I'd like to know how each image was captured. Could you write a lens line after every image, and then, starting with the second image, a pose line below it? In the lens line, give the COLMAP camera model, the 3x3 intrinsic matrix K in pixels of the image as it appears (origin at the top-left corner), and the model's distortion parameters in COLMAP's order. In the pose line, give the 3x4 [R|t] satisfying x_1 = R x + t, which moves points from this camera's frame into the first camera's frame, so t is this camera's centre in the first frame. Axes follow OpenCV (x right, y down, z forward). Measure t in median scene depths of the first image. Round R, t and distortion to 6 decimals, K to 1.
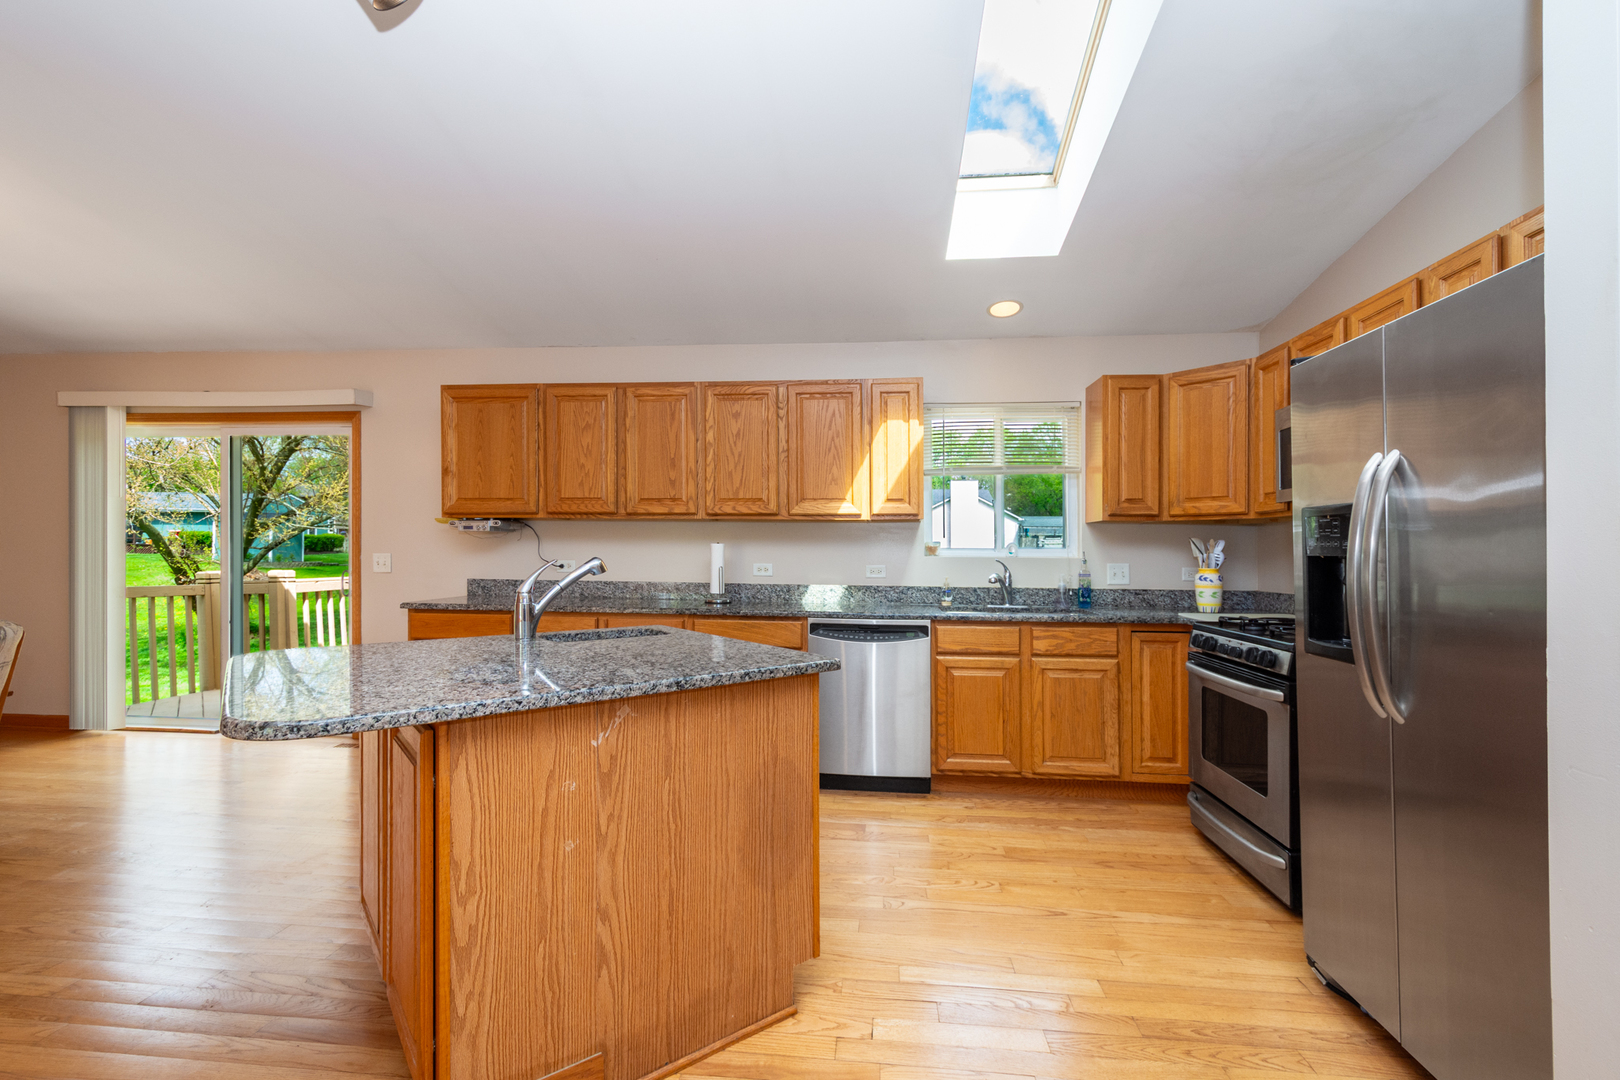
lens RADIAL K [[720.0, 0, 812.8], [0, 720.0, 548.7], [0, 0, 1]] dist [0.004168, -0.000274]
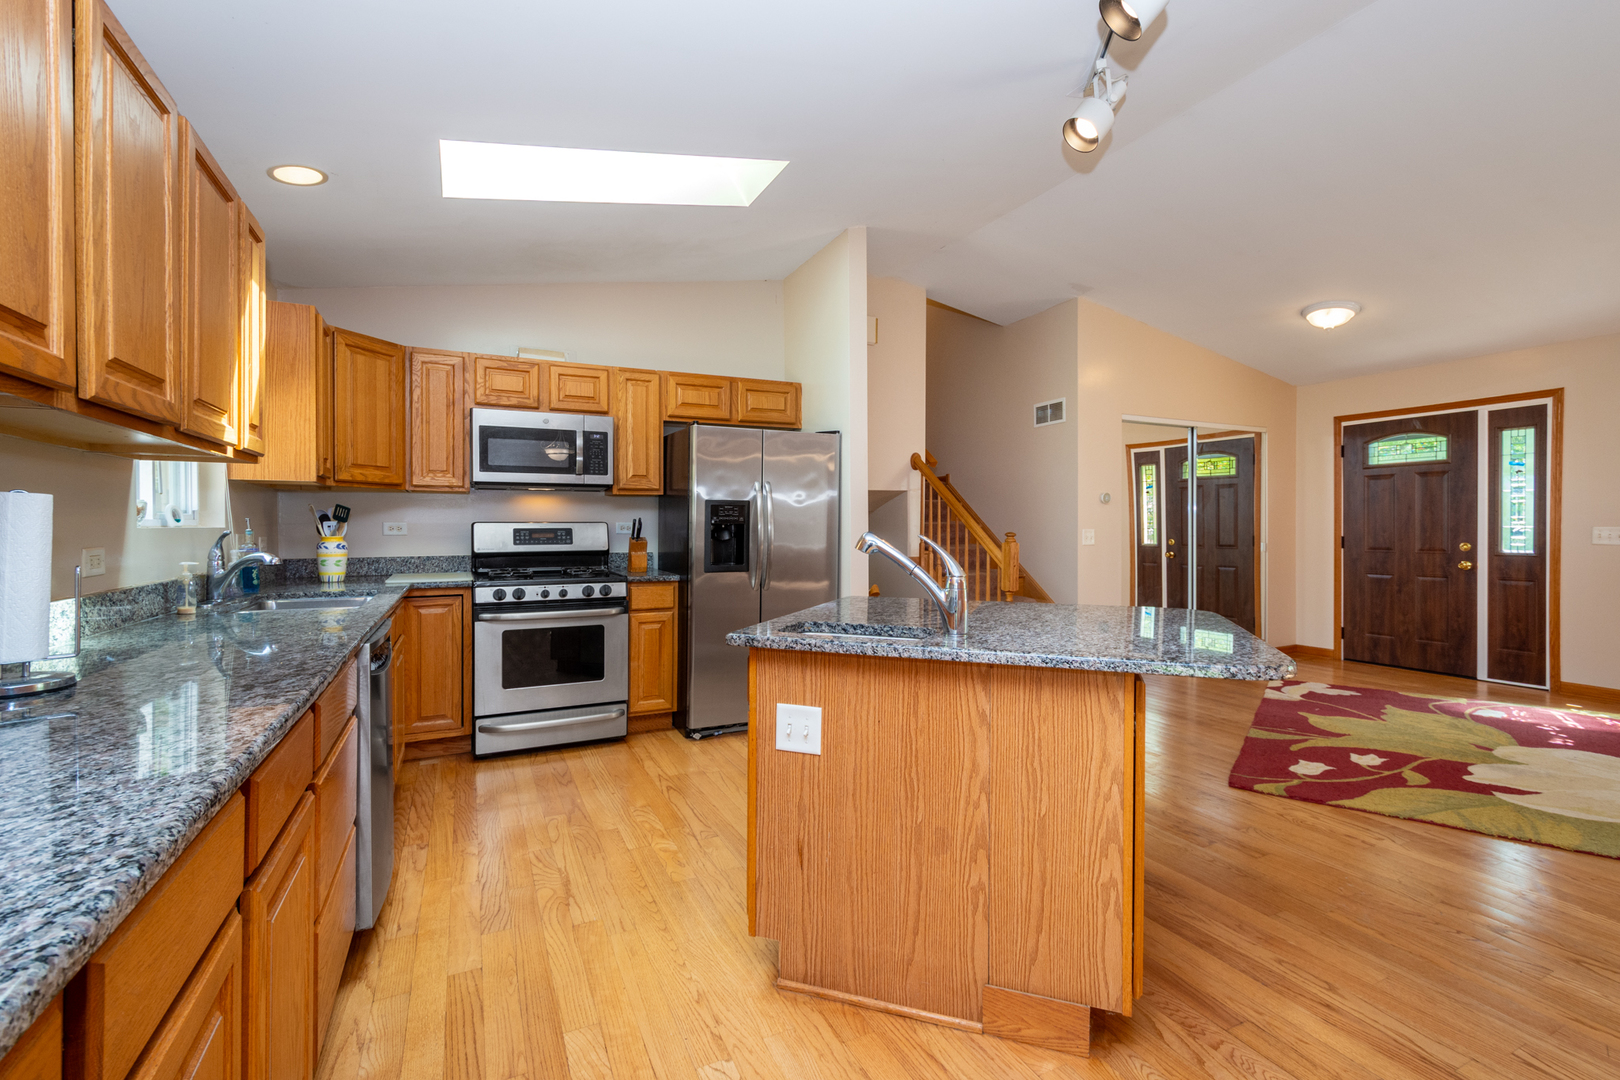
lens RADIAL K [[720.0, 0, 810.8], [0, 720.0, 524.6], [0, 0, 1]] dist [0.004168, -0.000274]
pose [[-0.535344, -0.013048, 0.844533, -0.574591], [-0.012554, 0.999893, 0.007490, -0.003657], [-0.844540, -0.006593, -0.535451, 0.913211]]
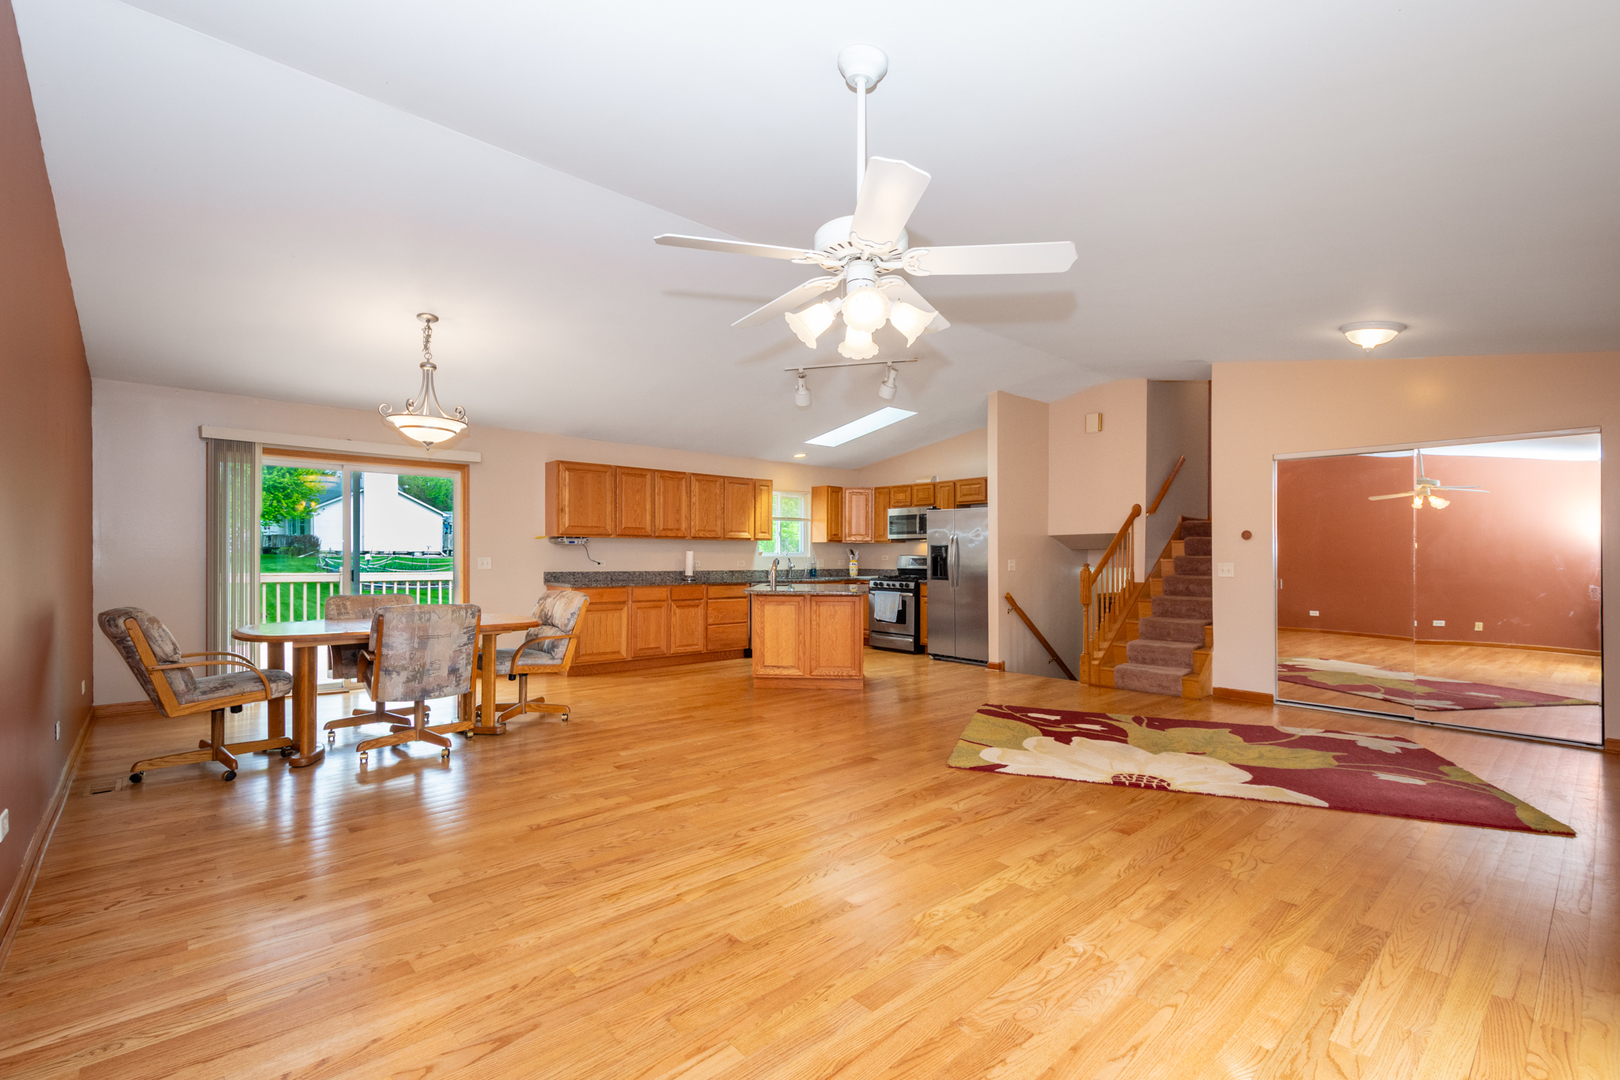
lens RADIAL K [[720.0, 0, 811.6], [0, 720.0, 549.4], [0, 0, 1]] dist [0.004168, -0.000274]
pose [[0.679696, 0.000238, 0.733494, -1.435661], [-0.003980, 0.999986, 0.003364, -0.020850], [-0.733483, -0.005206, 0.679688, -0.658235]]
